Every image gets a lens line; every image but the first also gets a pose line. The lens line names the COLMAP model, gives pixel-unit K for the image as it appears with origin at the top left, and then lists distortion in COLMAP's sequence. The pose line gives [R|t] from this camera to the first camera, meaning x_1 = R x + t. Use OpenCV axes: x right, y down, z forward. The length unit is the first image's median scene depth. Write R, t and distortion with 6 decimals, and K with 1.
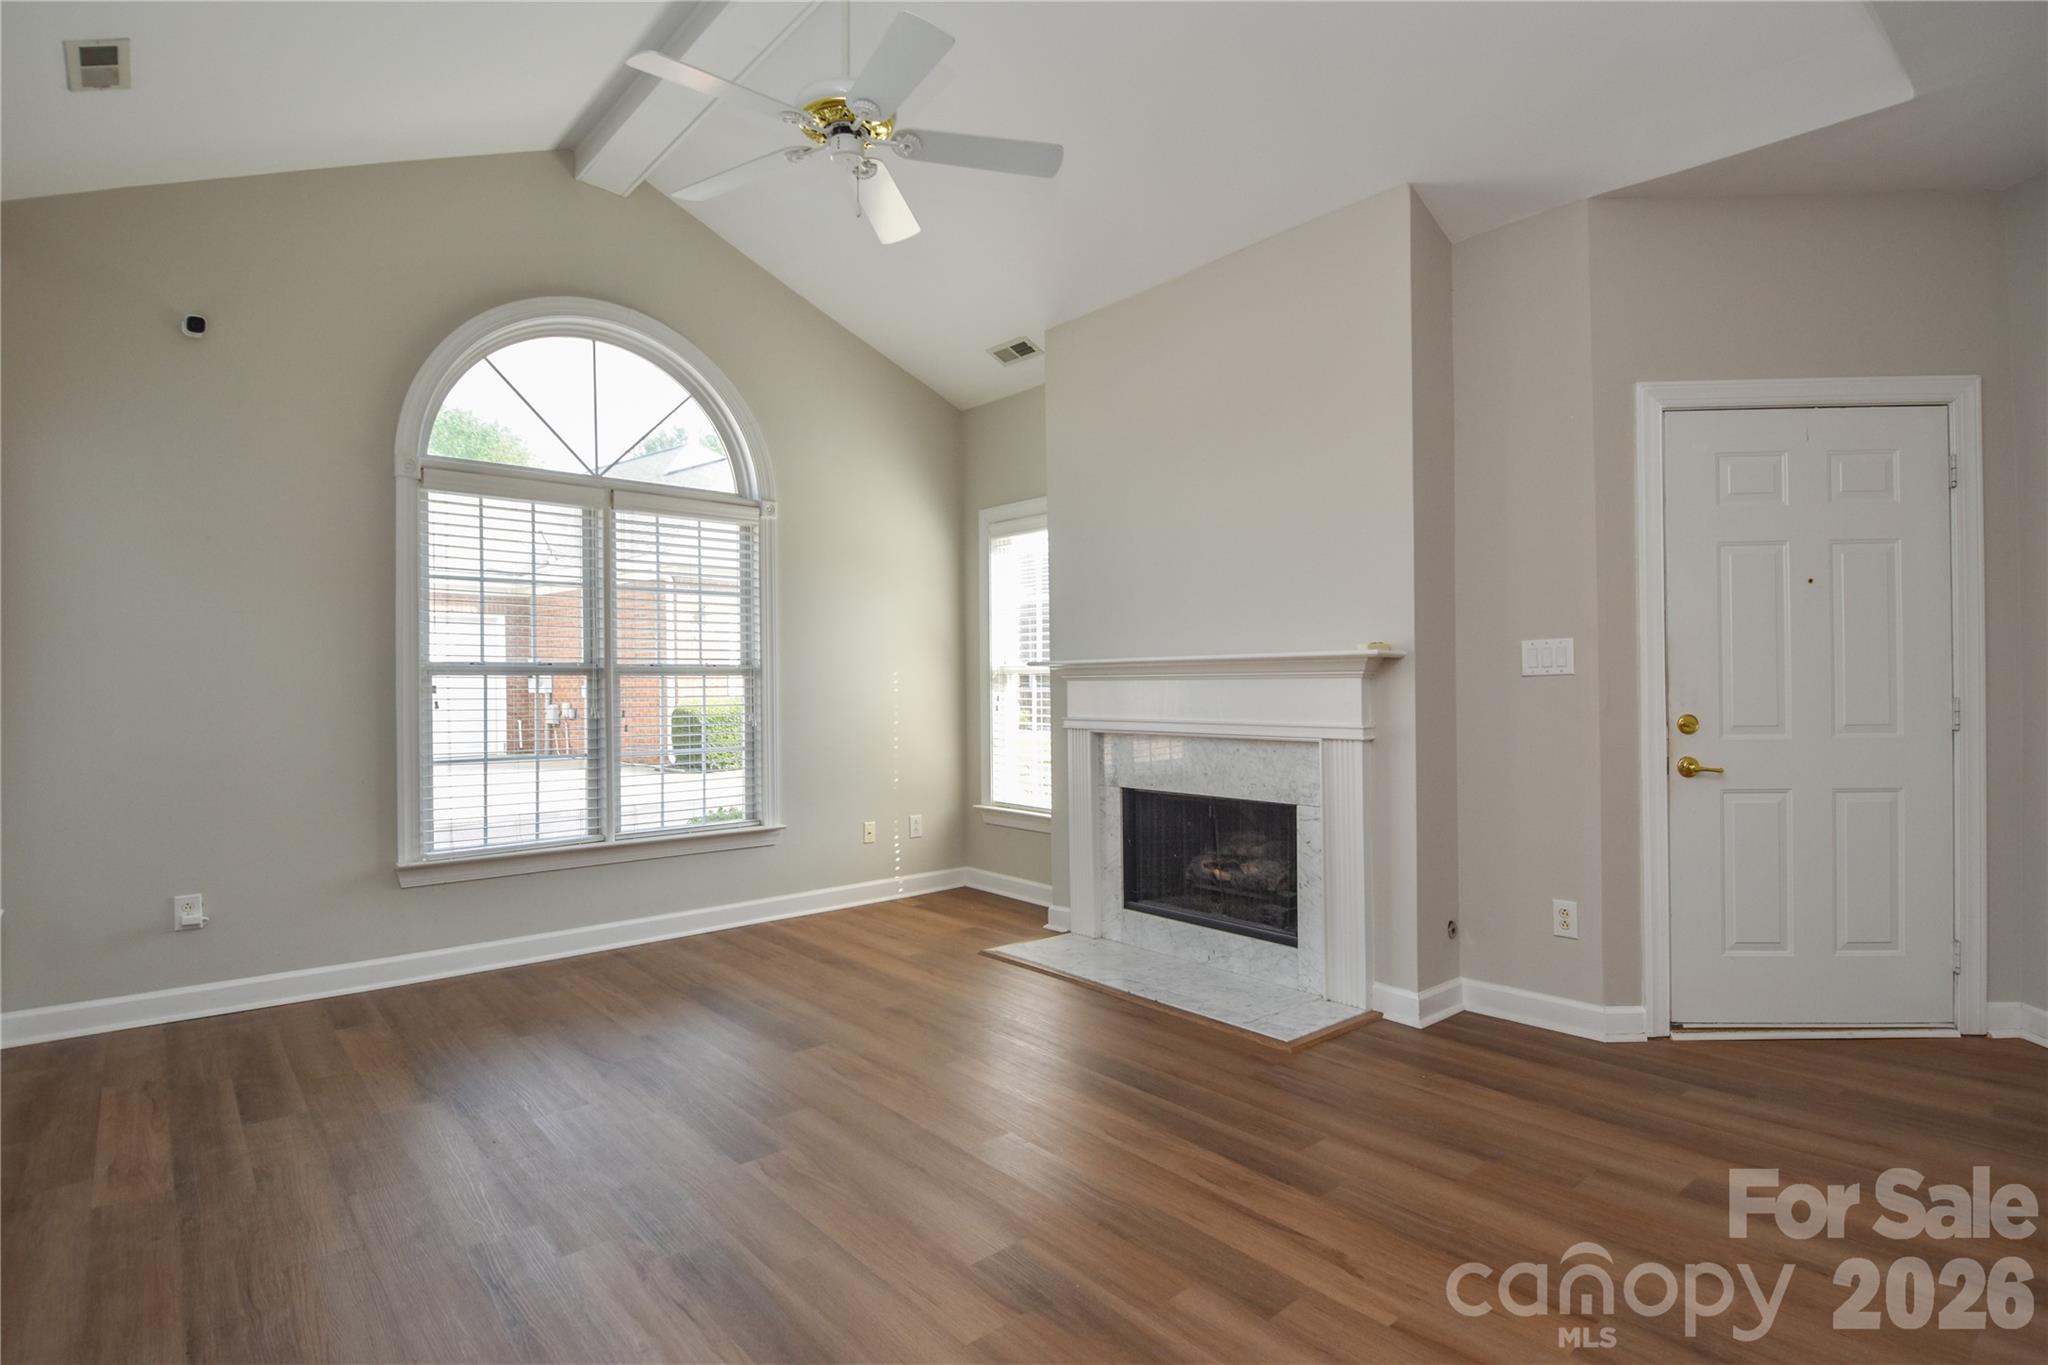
lens RADIAL K [[1020.0, 0, 1024.0], [0, 1020.0, 682.5], [0, 0, 1]] dist [0.002759, -0.016106]
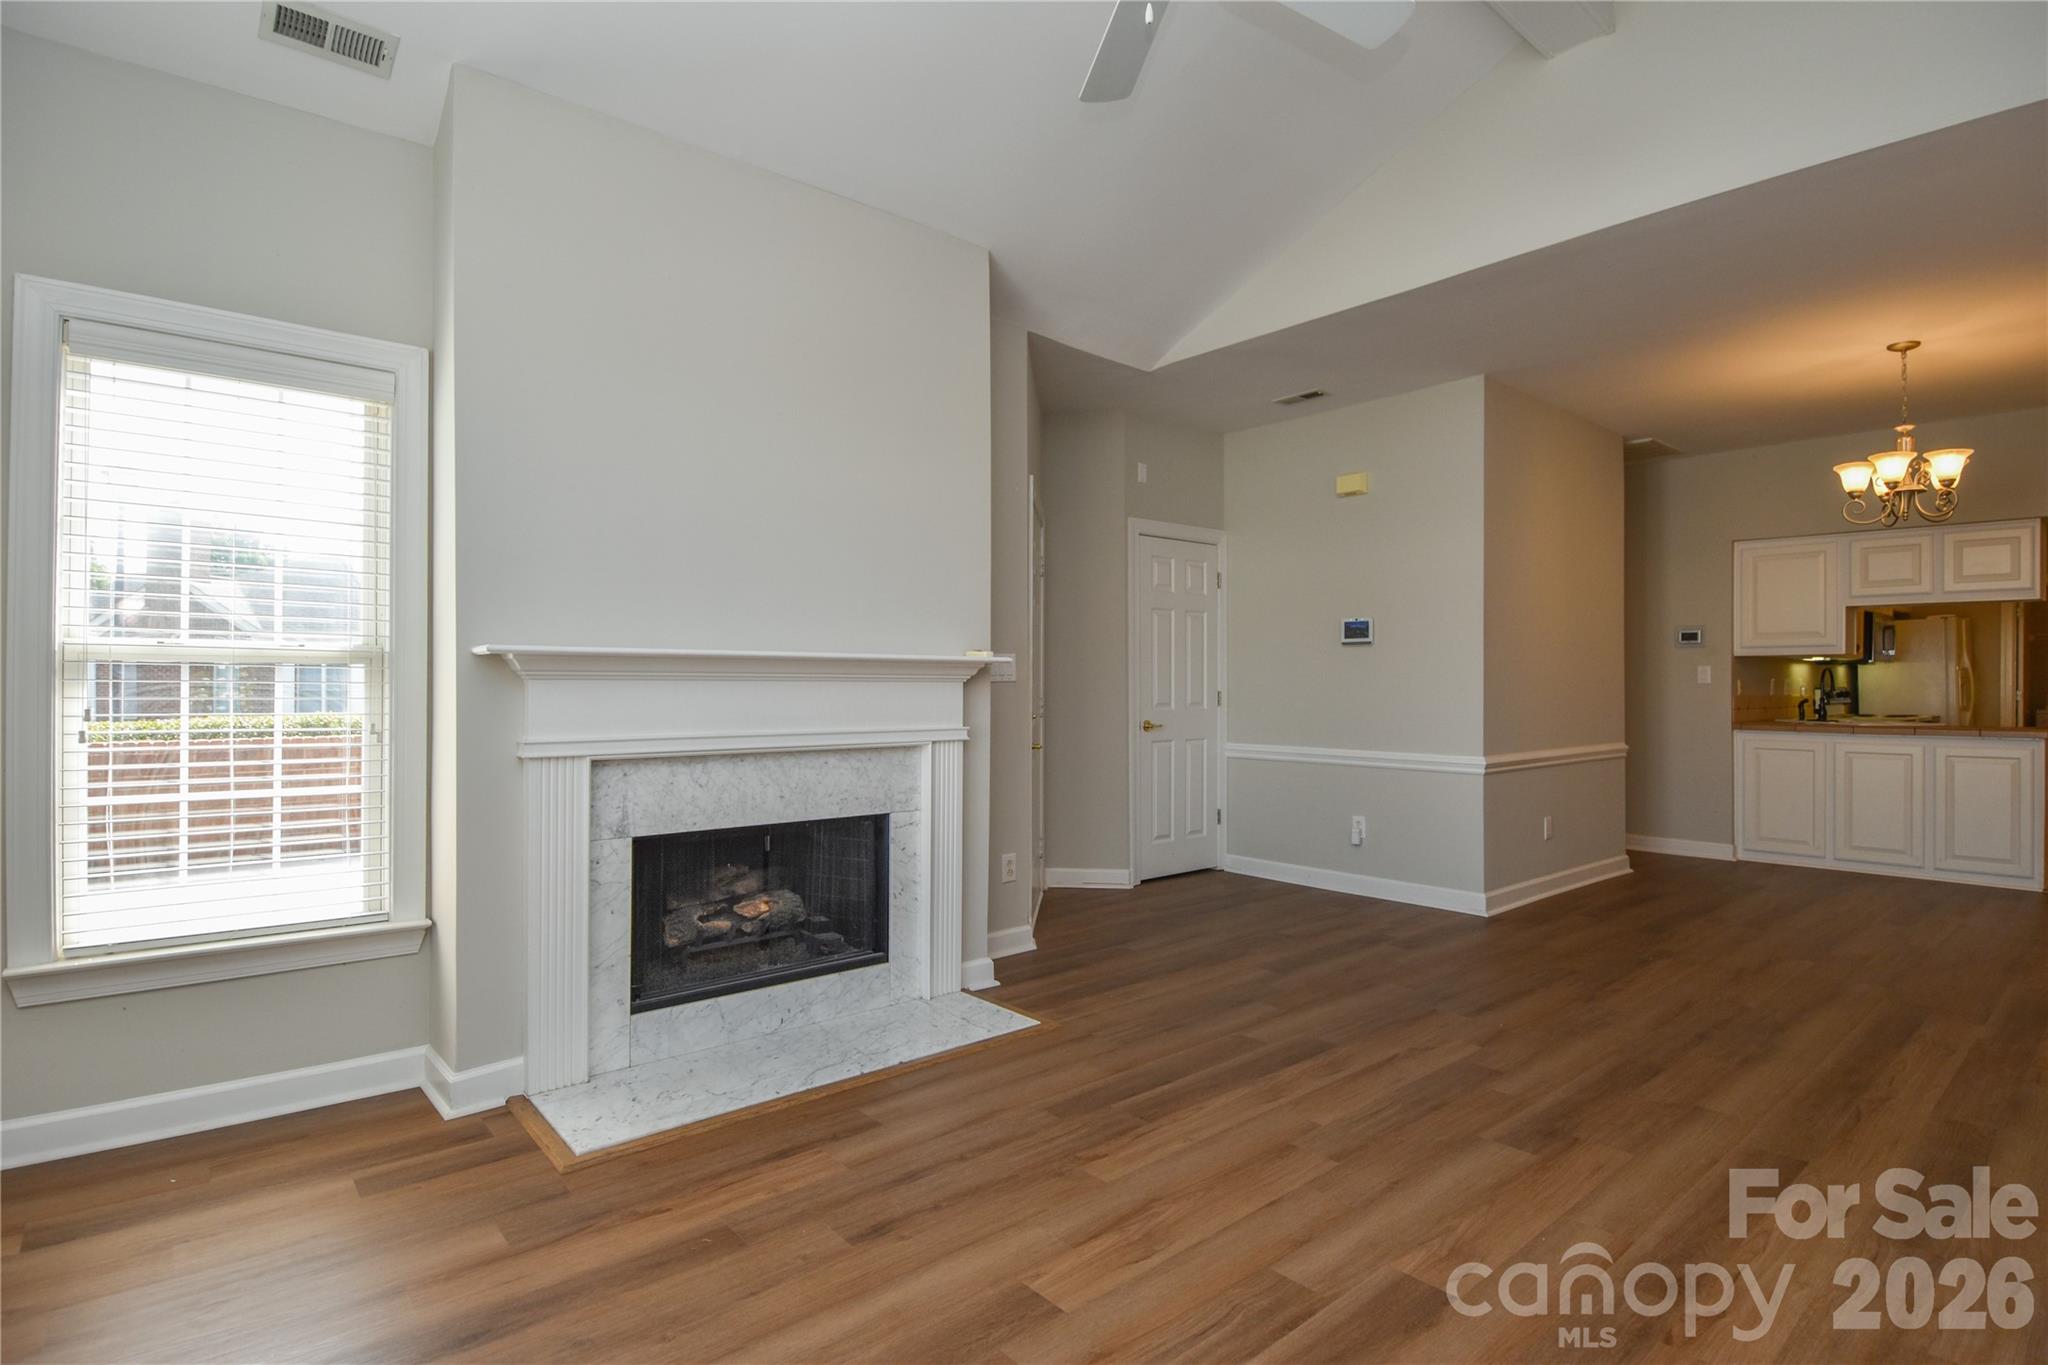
lens RADIAL K [[1020.0, 0, 1024.0], [0, 1020.0, 682.5], [0, 0, 1]] dist [0.002759, -0.016106]
pose [[0.006233, 0.008757, 0.999942, -0.666319], [-0.001077, 0.999961, -0.008751, 0.004793], [-0.999980, -0.001022, 0.006242, 0.830969]]
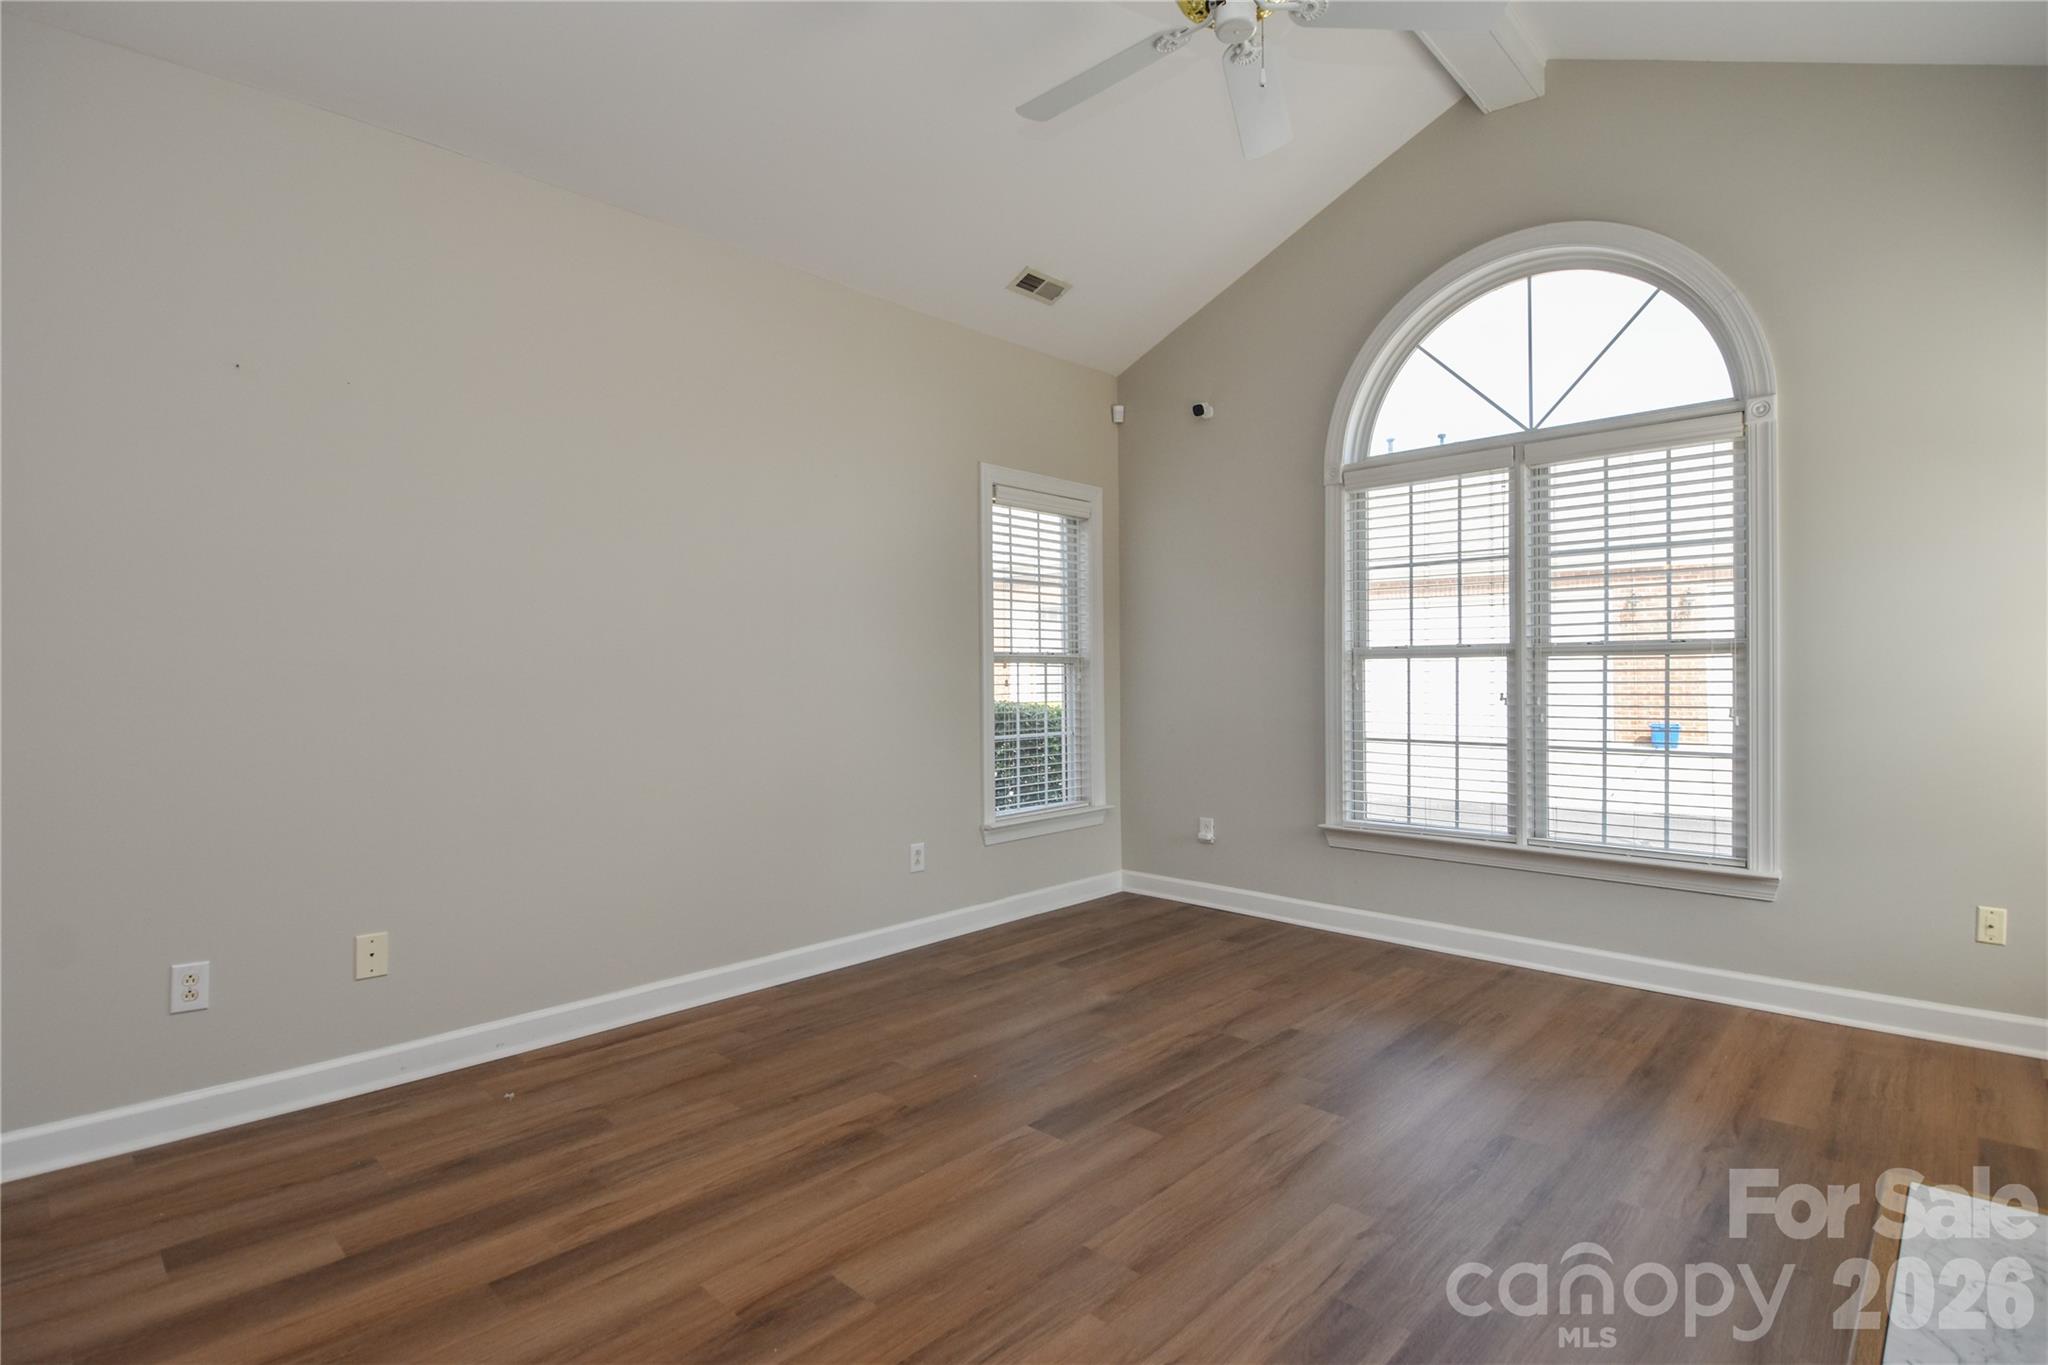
lens RADIAL K [[981.3, 0, 1024.0], [0, 981.3, 682.5], [0, 0, 1]] dist [0.019205, -0.033507]
pose [[0.090137, 0.015456, -0.995809, 0.458730], [0.009358, 0.999822, 0.016366, -0.003000], [0.995885, -0.010794, 0.089977, 0.568815]]
